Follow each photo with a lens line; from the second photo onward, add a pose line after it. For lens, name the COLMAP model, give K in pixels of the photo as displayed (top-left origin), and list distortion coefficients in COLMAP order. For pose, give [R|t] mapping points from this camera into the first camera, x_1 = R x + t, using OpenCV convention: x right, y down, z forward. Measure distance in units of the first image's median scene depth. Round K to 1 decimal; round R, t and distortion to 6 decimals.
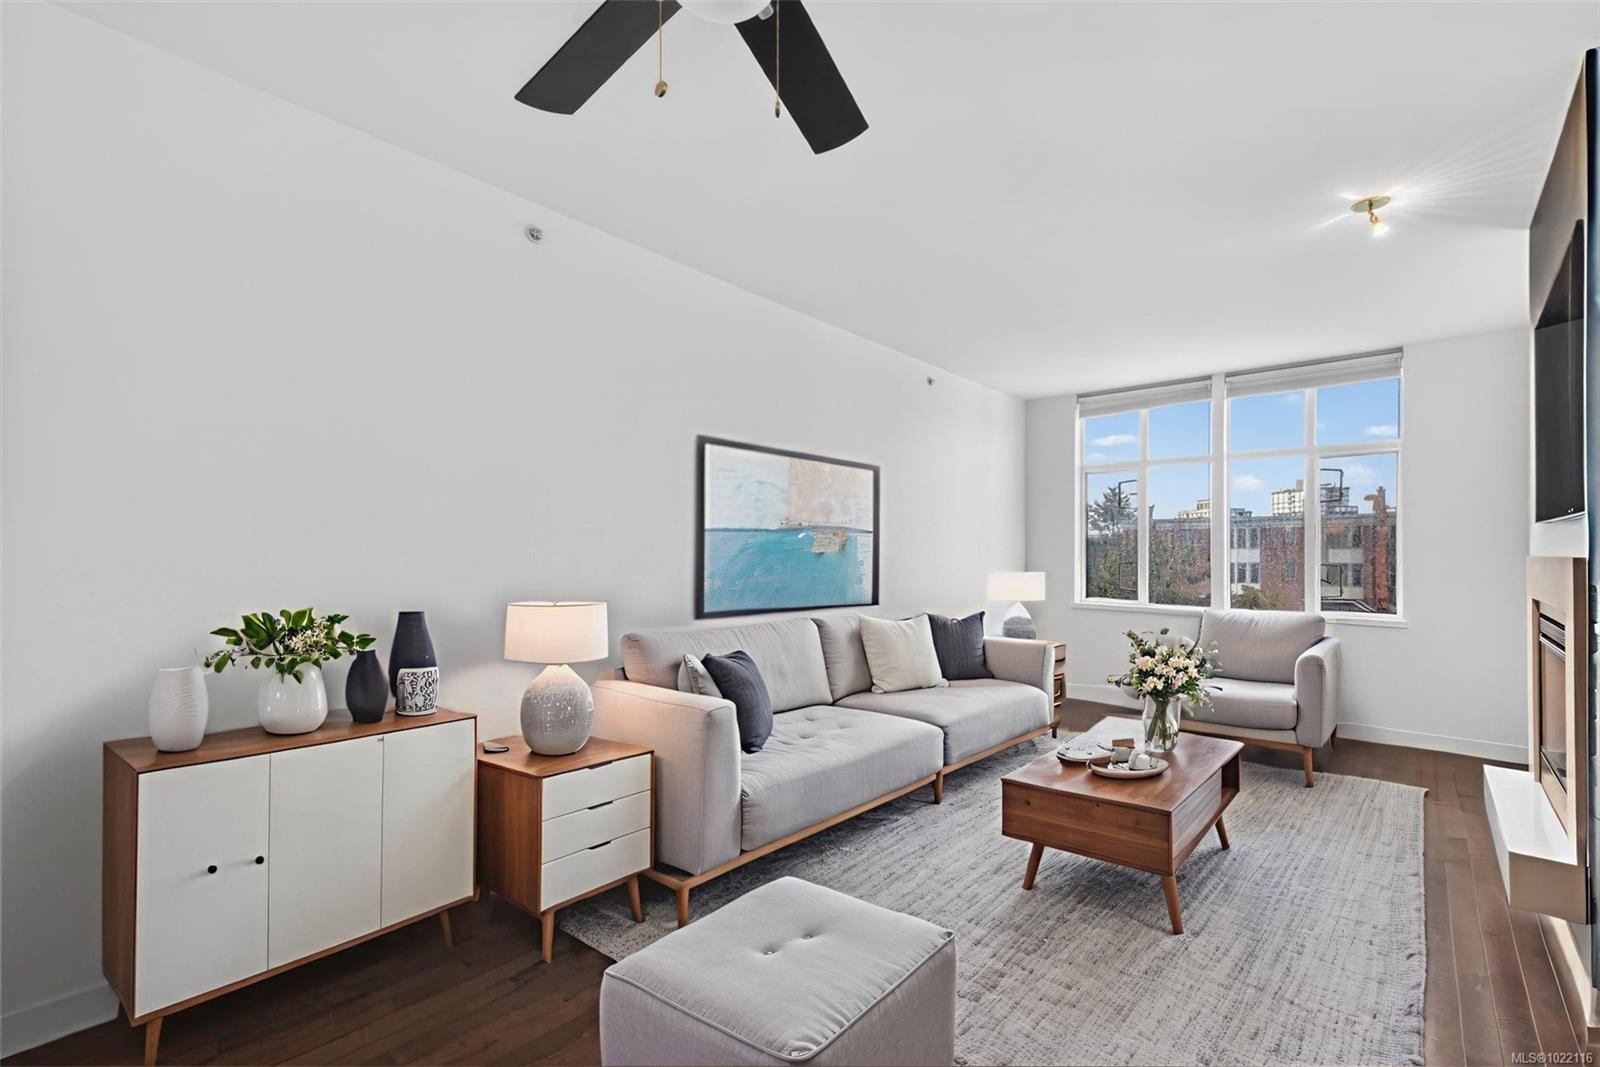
lens RADIAL K [[691.8, 0, 789.1], [0, 691.8, 547.8], [0, 0, 1]] dist [0.005757, -0.001013]
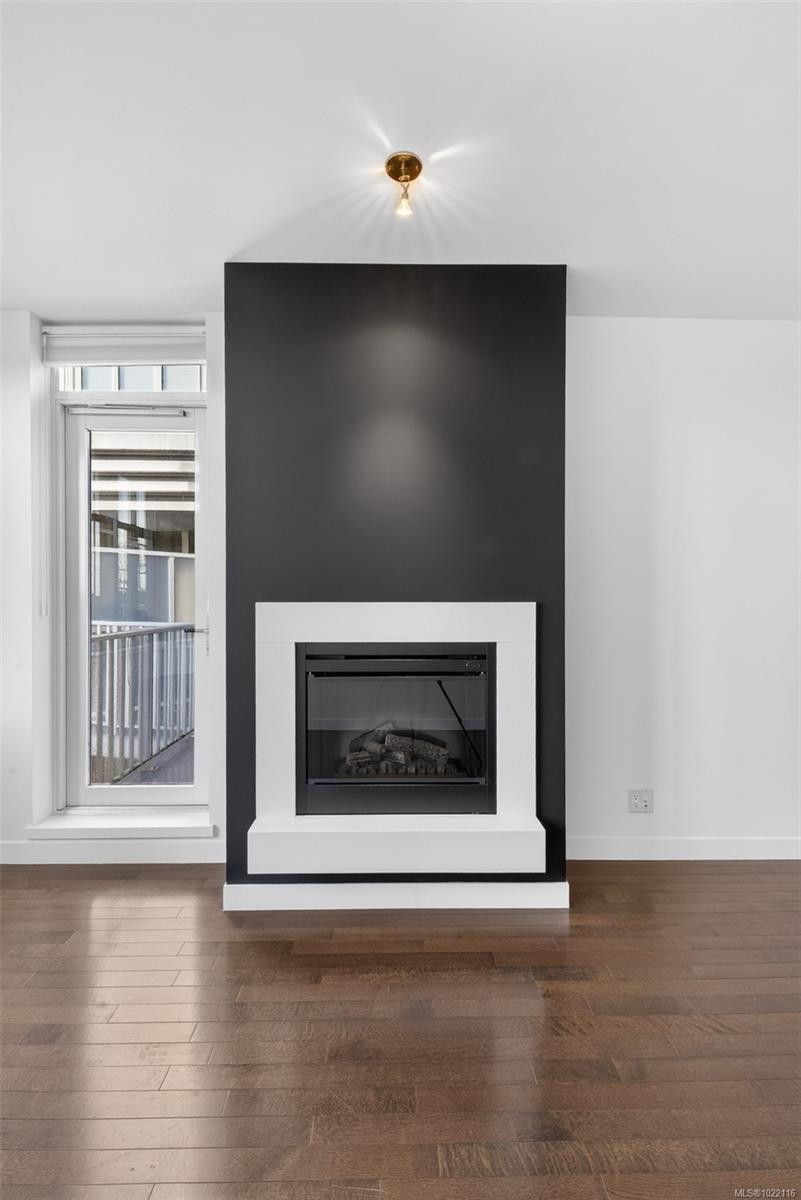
lens RADIAL K [[528.3, 0, 399.3], [0, 528.3, 605.1], [0, 0, 1]] dist [0.014381, -0.005033]
pose [[-0.685905, -0.011509, 0.727600, 0.175626], [-0.008878, 0.999933, 0.007448, 0.004367], [-0.727637, -0.001351, -0.685961, 0.648415]]
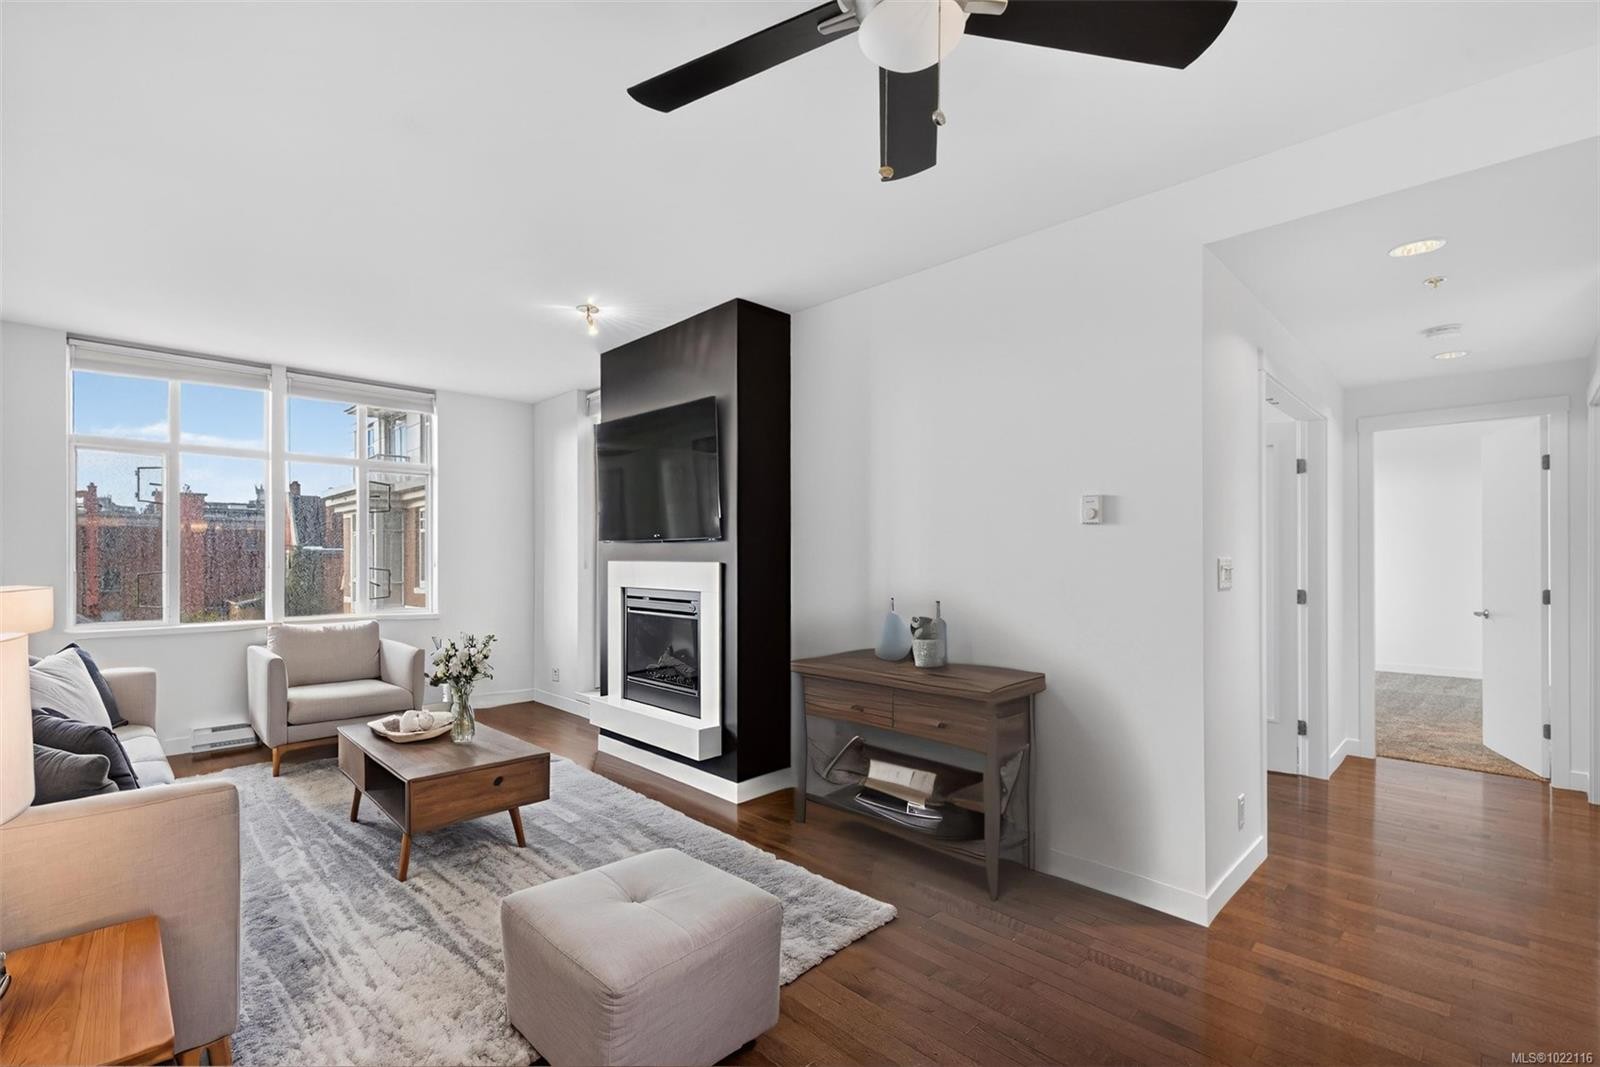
lens RADIAL K [[704.5, 0, 778.3], [0, 704.5, 551.7], [0, 0, 1]] dist [0.014381, -0.005033]
pose [[0.065461, 0.000854, 0.997855, -0.248218], [-0.005140, 0.999987, -0.000519, -0.004243], [-0.997842, -0.005095, 0.065465, 0.238216]]
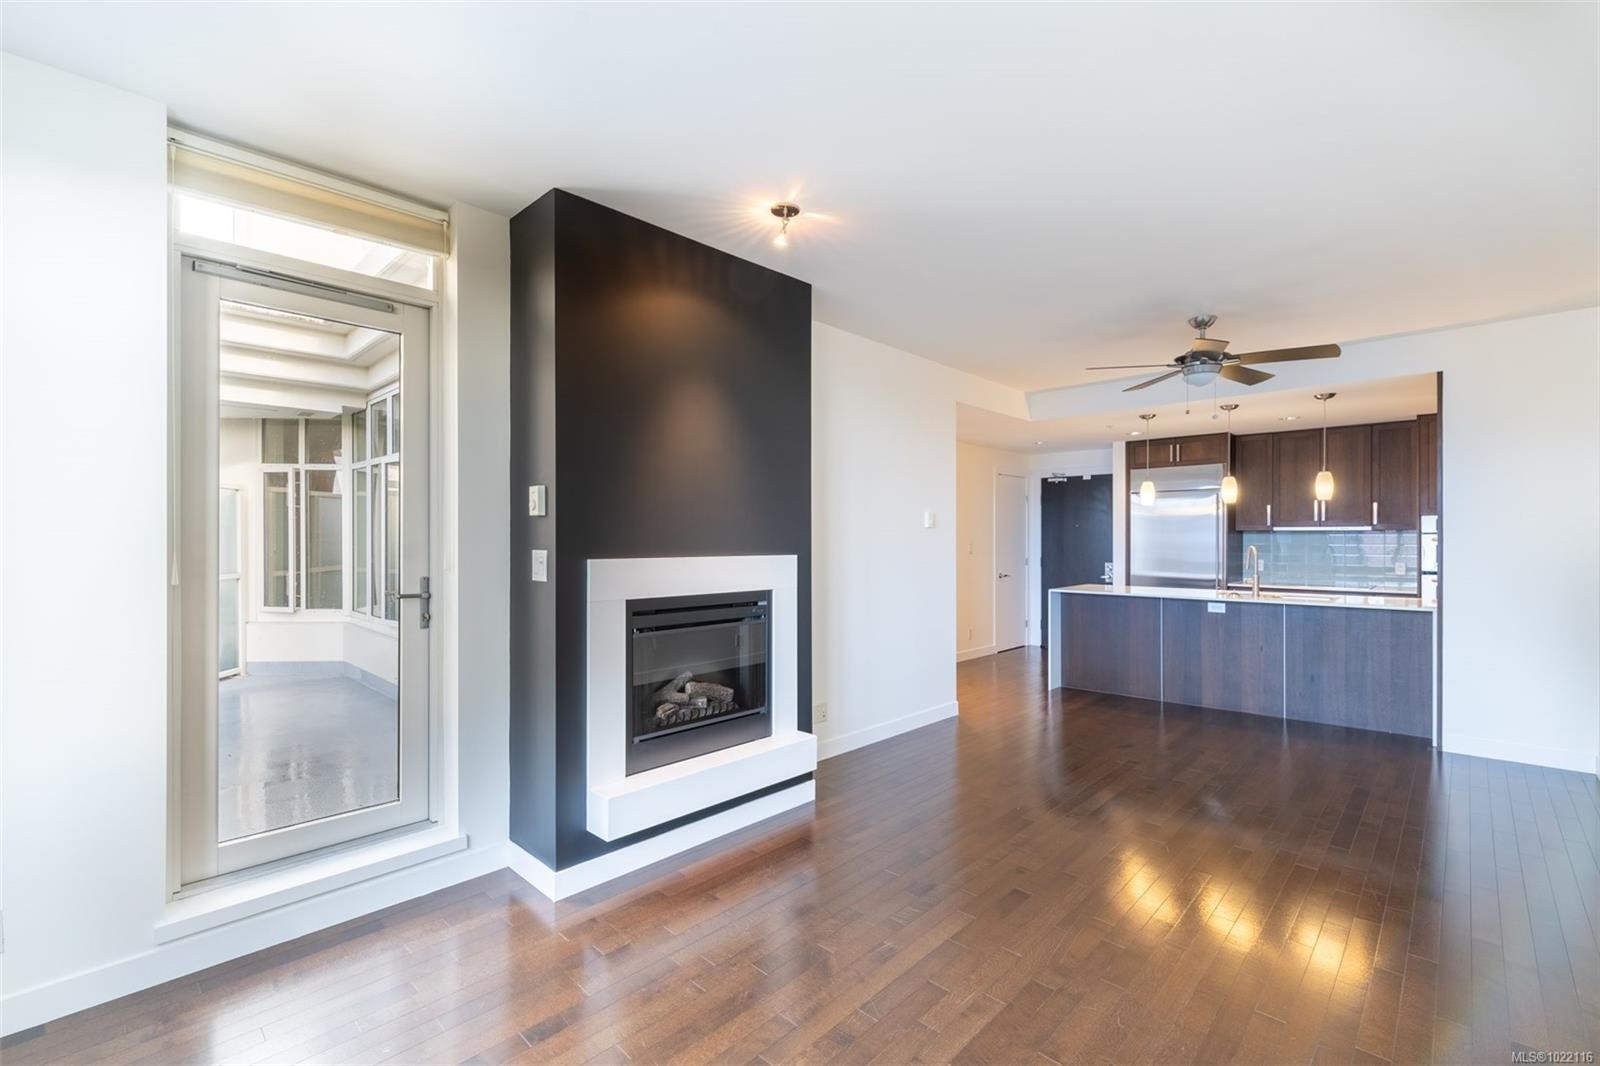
lens RADIAL K [[704.5, 0, 791.7], [0, 704.5, 537.3], [0, 0, 1]] dist [0.014381, -0.005033]
pose [[-0.999401, -0.008689, 0.033511, 0.359732], [-0.008828, 0.999953, -0.004011, -0.007594], [-0.033474, -0.004305, -0.999430, 0.917942]]
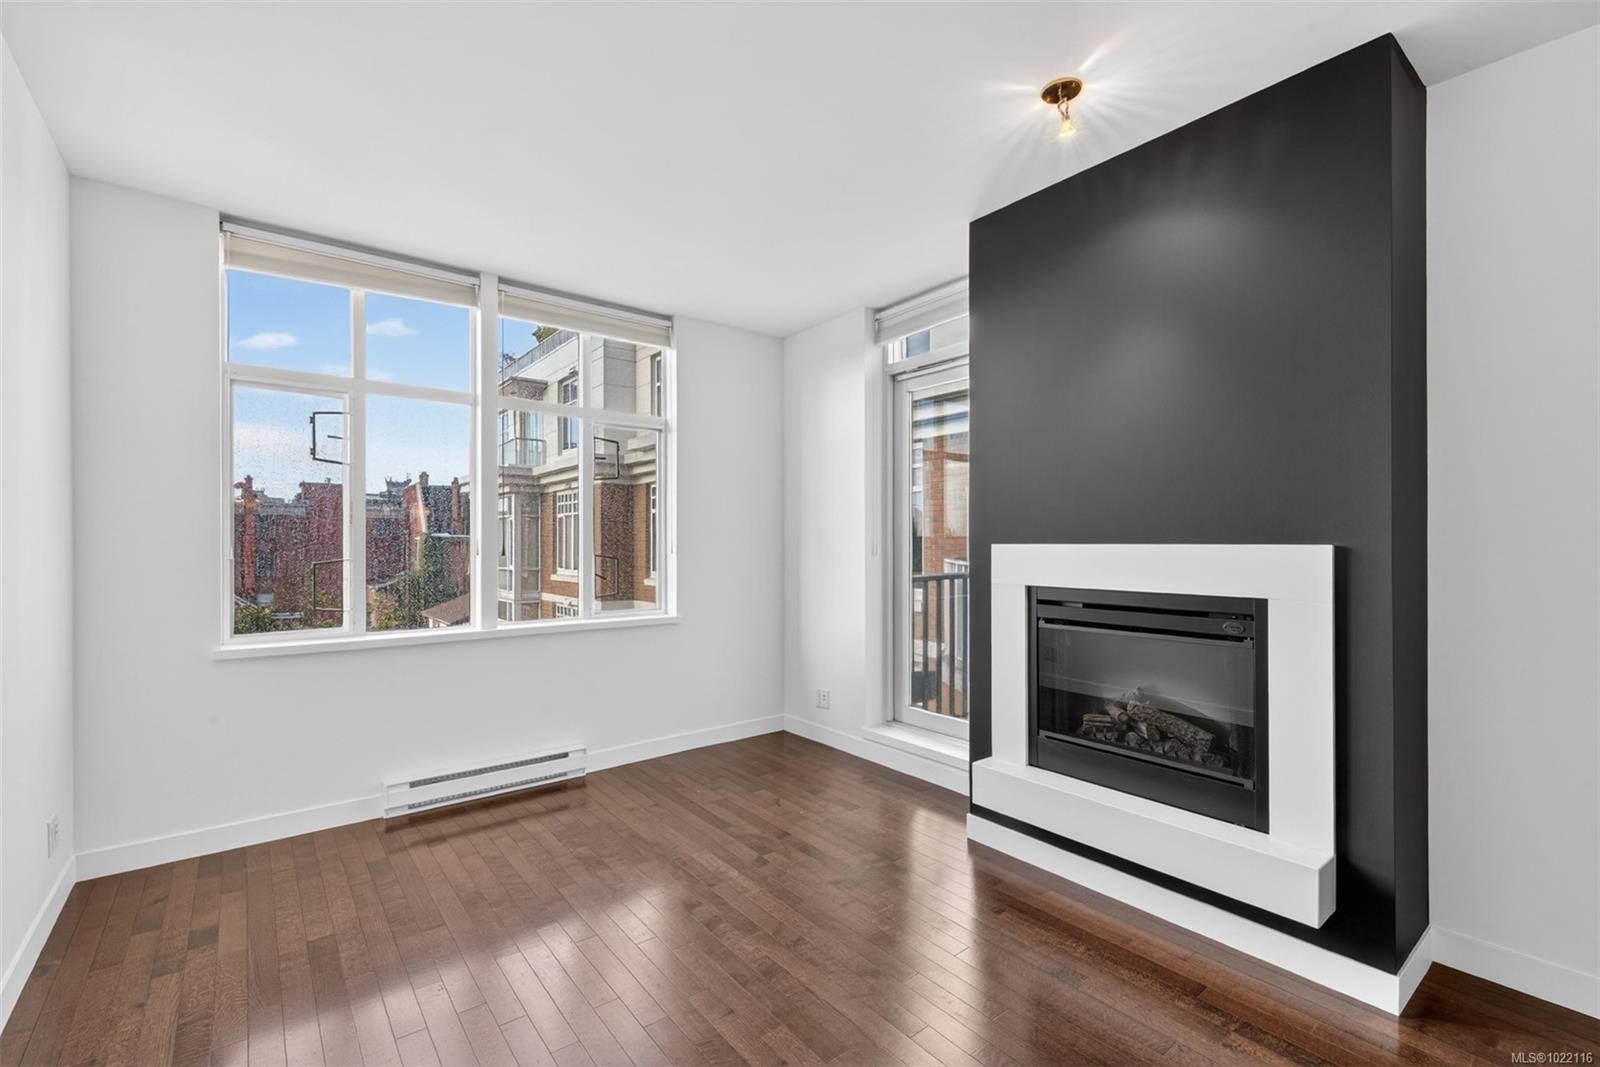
lens RADIAL K [[691.8, 0, 794.9], [0, 691.8, 539.4], [0, 0, 1]] dist [0.005757, -0.001013]
pose [[0.165654, -0.001712, 0.986182, 0.010297], [-0.002152, 0.999995, 0.002097, 0.001913], [-0.986182, -0.002470, 0.165650, 0.527782]]
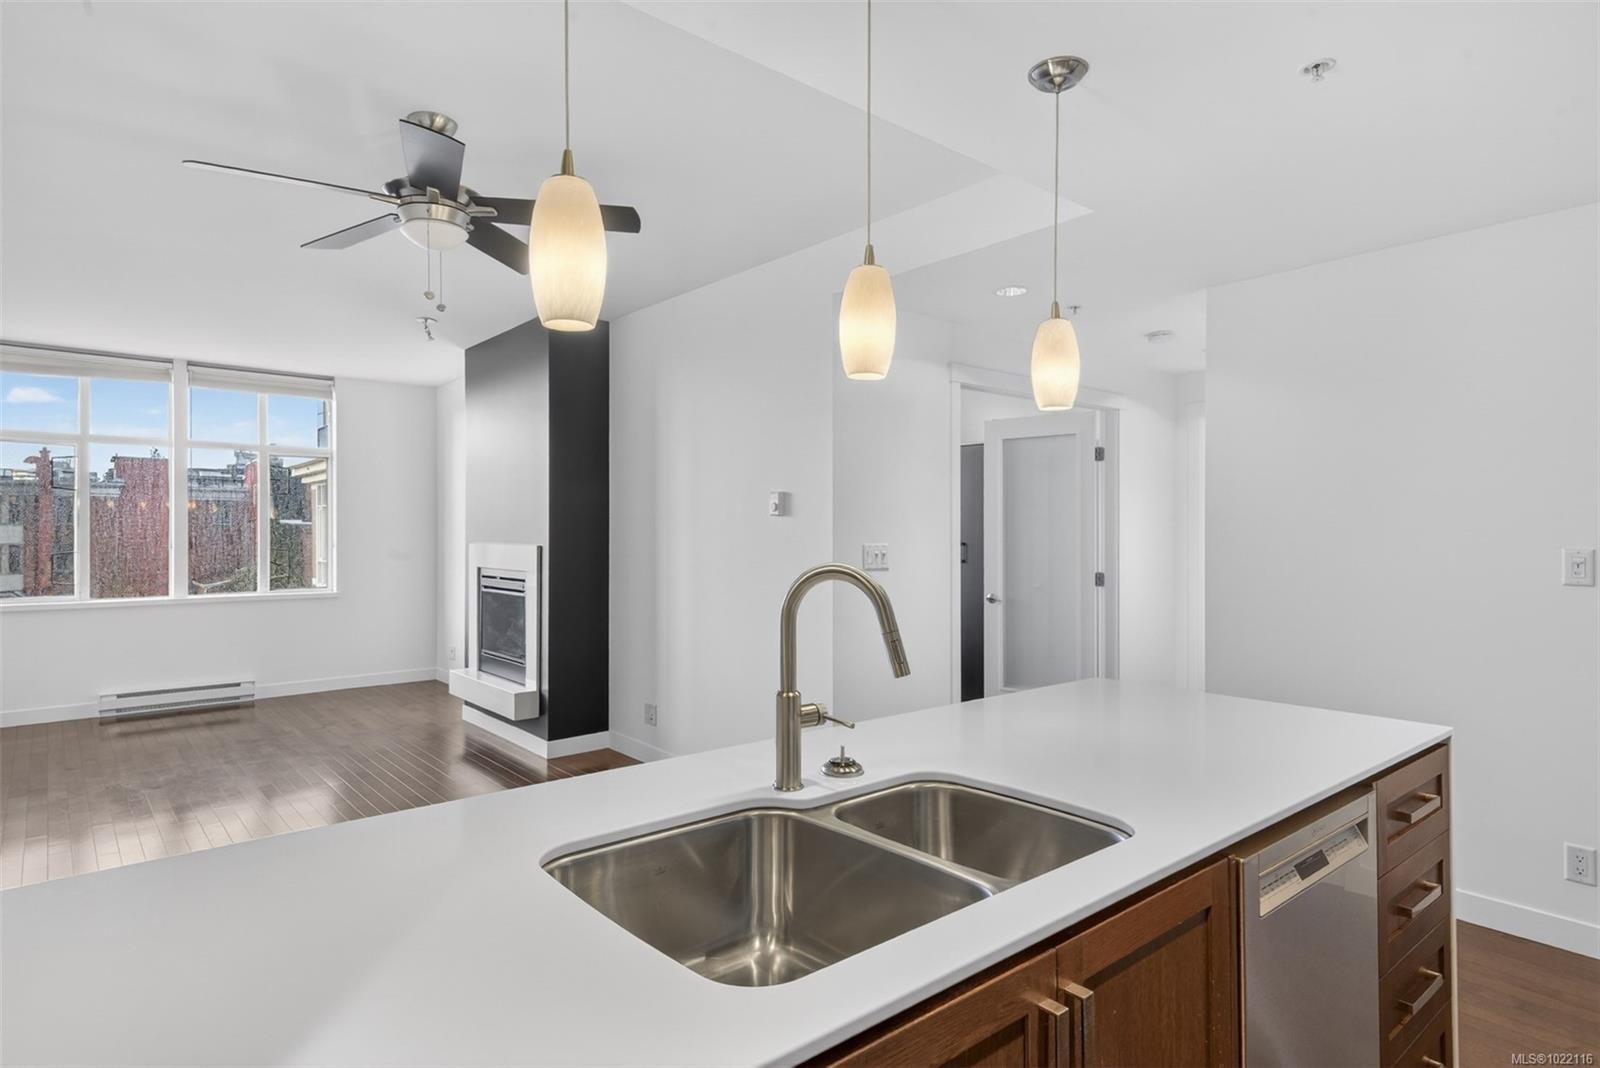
lens RADIAL K [[873.8, 0, 789.8], [0, 873.8, 528.4], [0, 0, 1]] dist [0.033895, -0.004231]
pose [[0.140373, -0.001204, 0.990098, -0.457626], [-0.006608, 0.999976, 0.002153, -0.015361], [-0.990077, -0.006845, 0.140361, -0.041853]]
